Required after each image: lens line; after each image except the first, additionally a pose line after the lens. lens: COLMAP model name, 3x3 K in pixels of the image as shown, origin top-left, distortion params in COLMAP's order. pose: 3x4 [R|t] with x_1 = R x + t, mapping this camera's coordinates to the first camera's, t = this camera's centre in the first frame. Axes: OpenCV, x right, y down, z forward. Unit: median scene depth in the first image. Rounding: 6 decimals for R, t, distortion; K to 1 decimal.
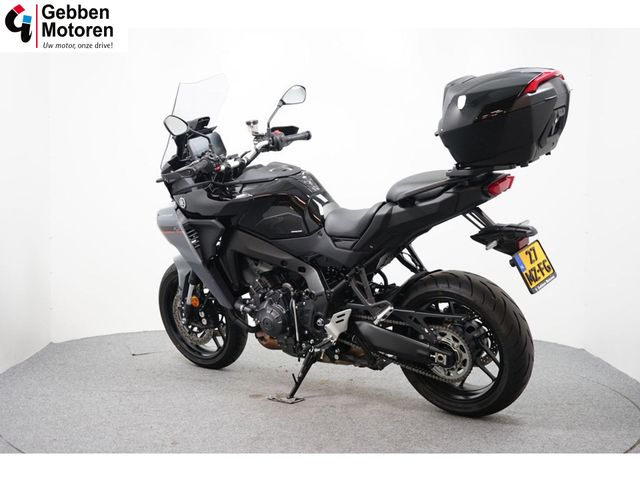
lens RADIAL K [[939.8, 0, 320.0], [0, 939.8, 239.6], [0, 0, 1]] dist [-0.231524, 0.000000]
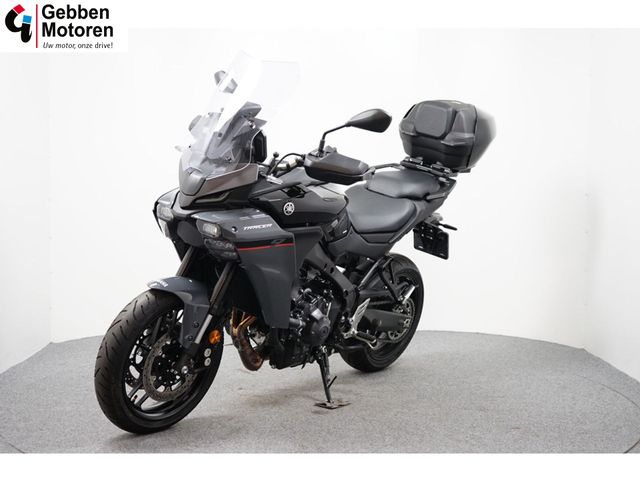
lens RADIAL K [[939.8, 0, 321.6], [0, 939.8, 239.3], [0, 0, 1]] dist [-0.231524, 0.000000]
pose [[-0.029745, -0.070390, 0.997076, -1.037889], [0.051162, 0.996103, 0.071848, -0.074978], [-0.998247, 0.053149, -0.026027, 1.063427]]
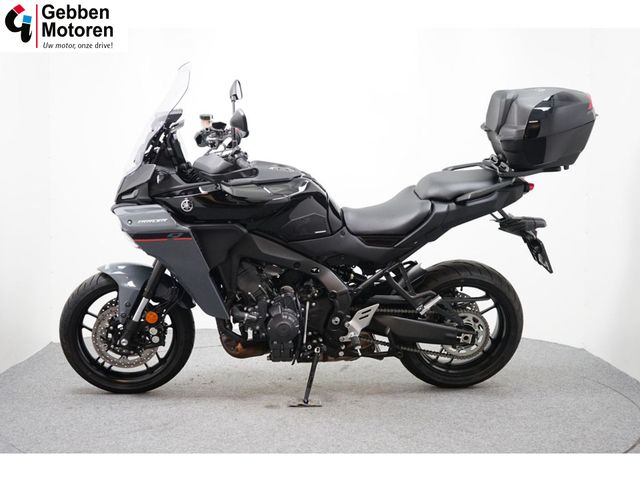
lens RADIAL K [[939.8, 0, 320.0], [0, 939.8, 239.1], [0, 0, 1]] dist [-0.231524, 0.000000]
pose [[0.695501, -0.048120, 0.716912, -0.743054], [0.038909, 0.998813, 0.029295, -0.030408], [-0.717471, 0.007520, 0.696548, 0.315997]]
